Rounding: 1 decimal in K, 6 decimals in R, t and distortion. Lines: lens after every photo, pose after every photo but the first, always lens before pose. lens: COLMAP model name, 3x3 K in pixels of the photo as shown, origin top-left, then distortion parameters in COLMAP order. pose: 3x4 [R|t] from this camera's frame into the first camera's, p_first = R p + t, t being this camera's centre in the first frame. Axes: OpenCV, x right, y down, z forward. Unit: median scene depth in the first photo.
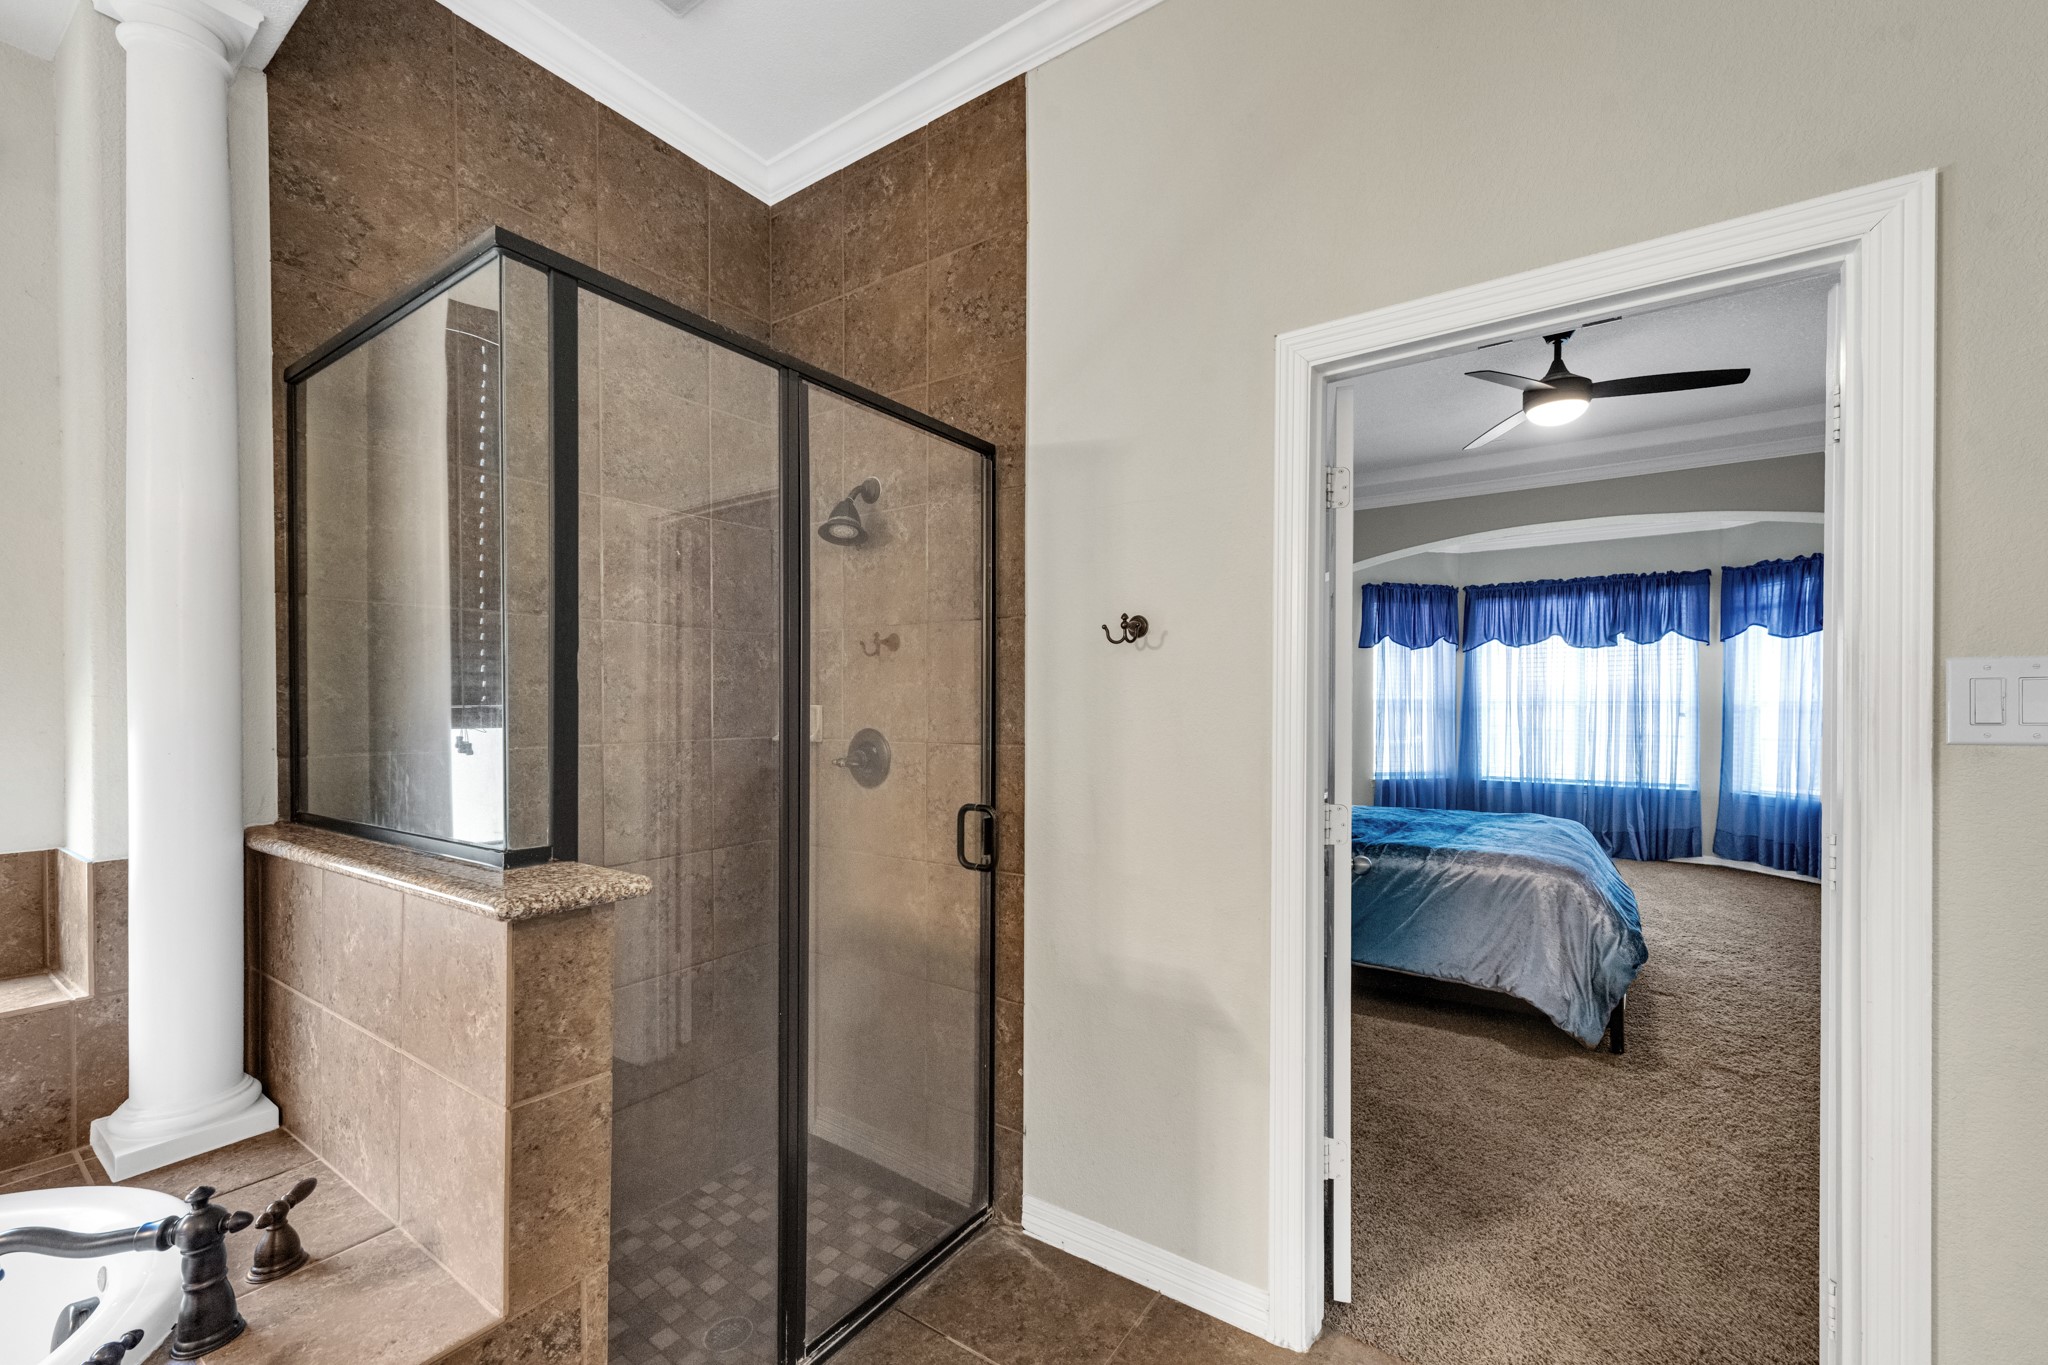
lens RADIAL K [[822.2, 0, 1020.6], [0, 822.2, 698.7], [0, 0, 1]] dist [-0.000342, -0.000010]
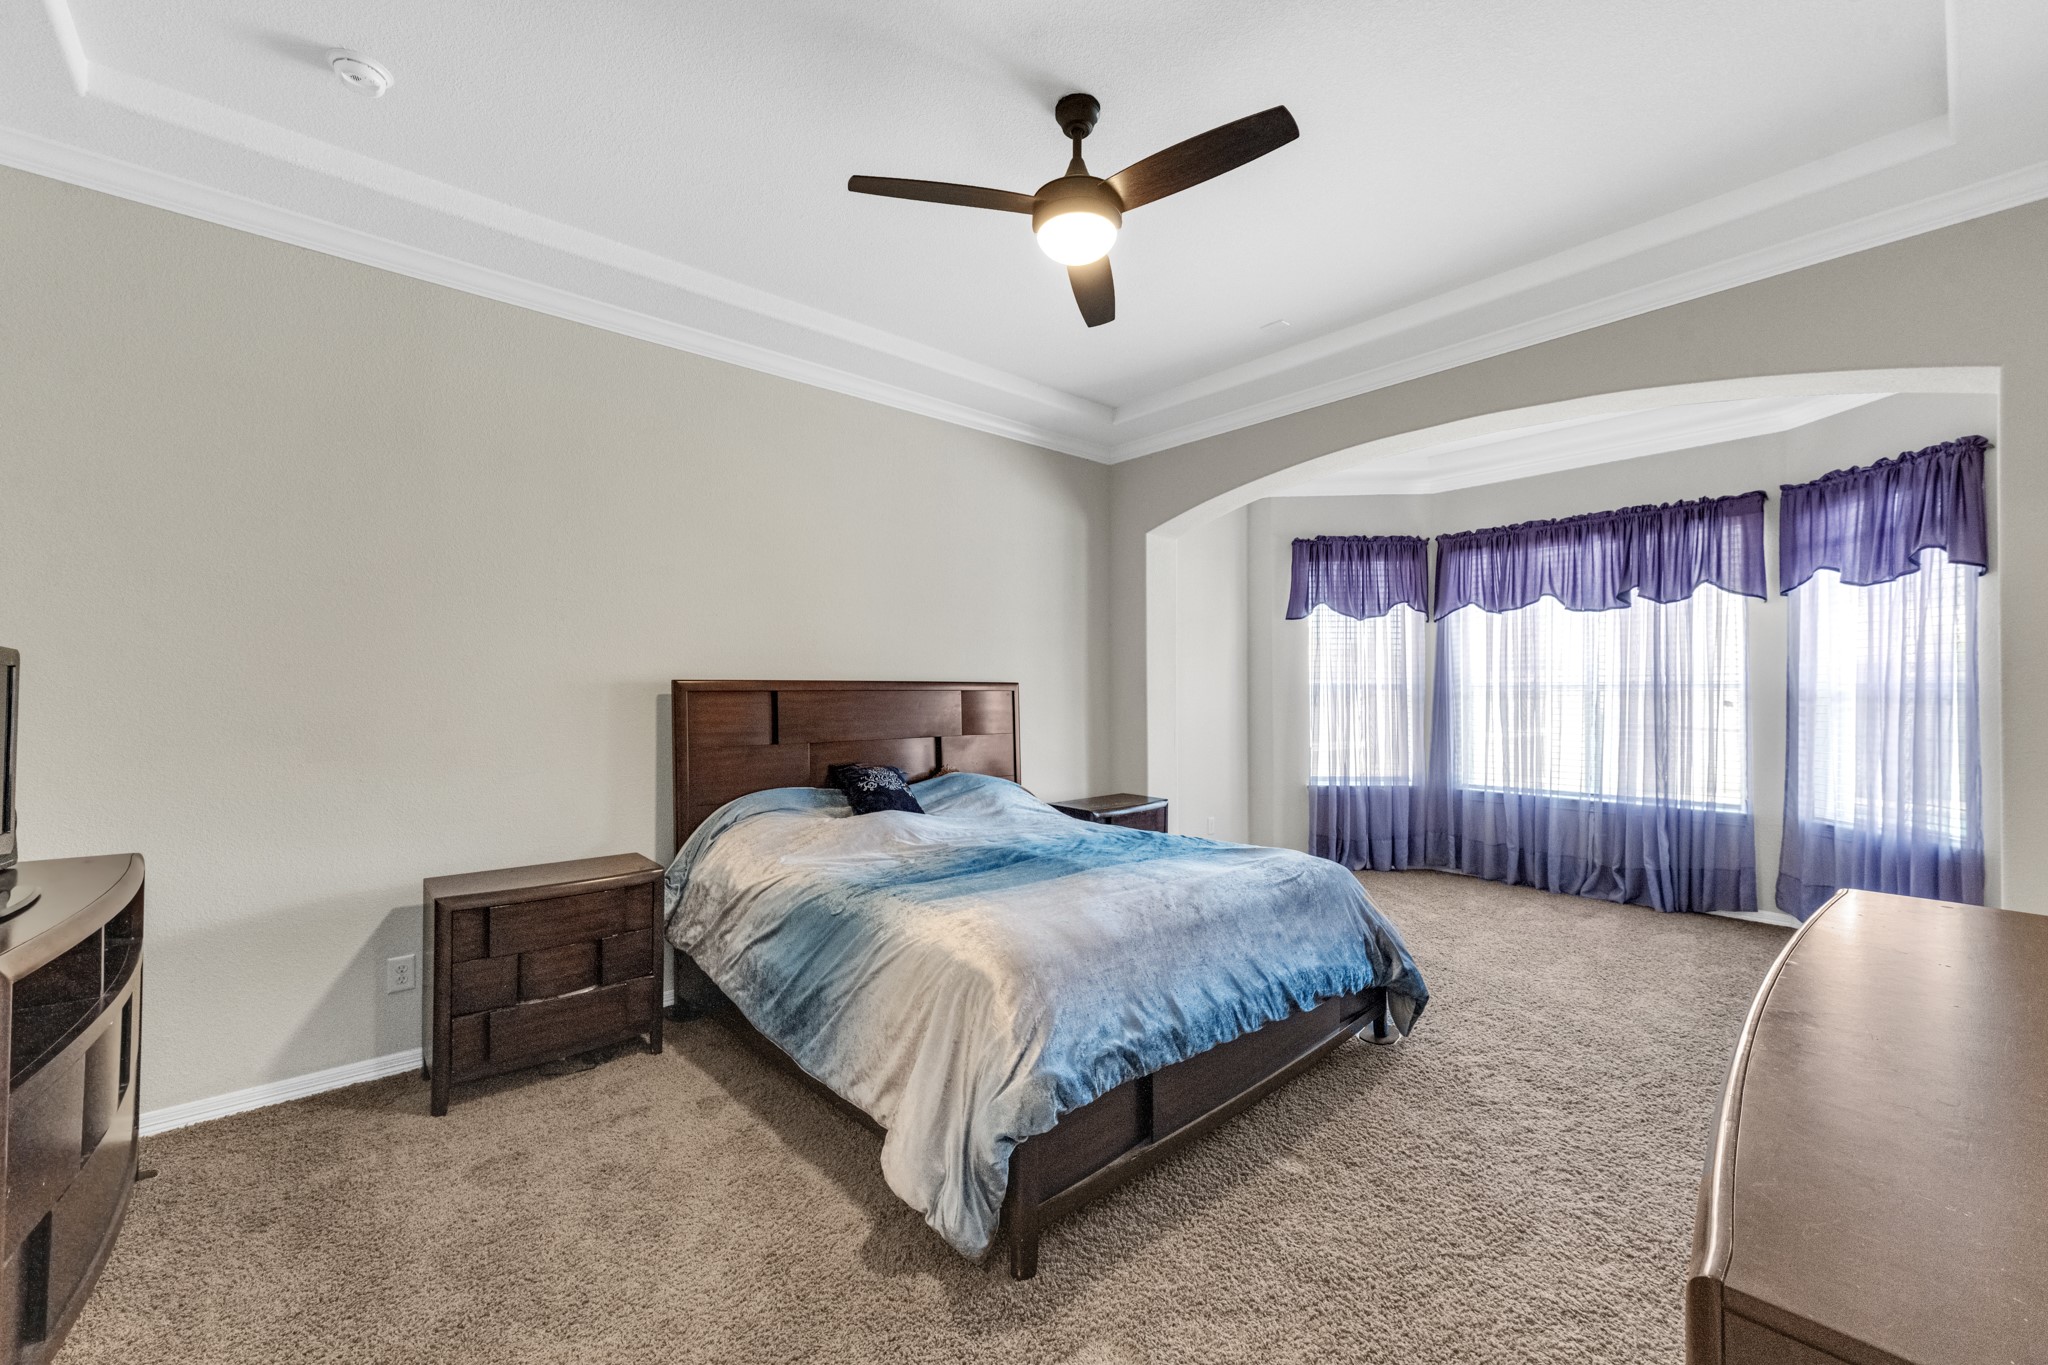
lens RADIAL K [[822.2, 0, 1024.7], [0, 822.2, 681.0], [0, 0, 1]] dist [-0.000342, -0.000010]
pose [[0.973396, -0.004995, -0.229074, 0.377164], [0.003065, 0.999957, -0.008779, 0.004439], [0.229108, 0.007844, 0.973369, 0.185826]]
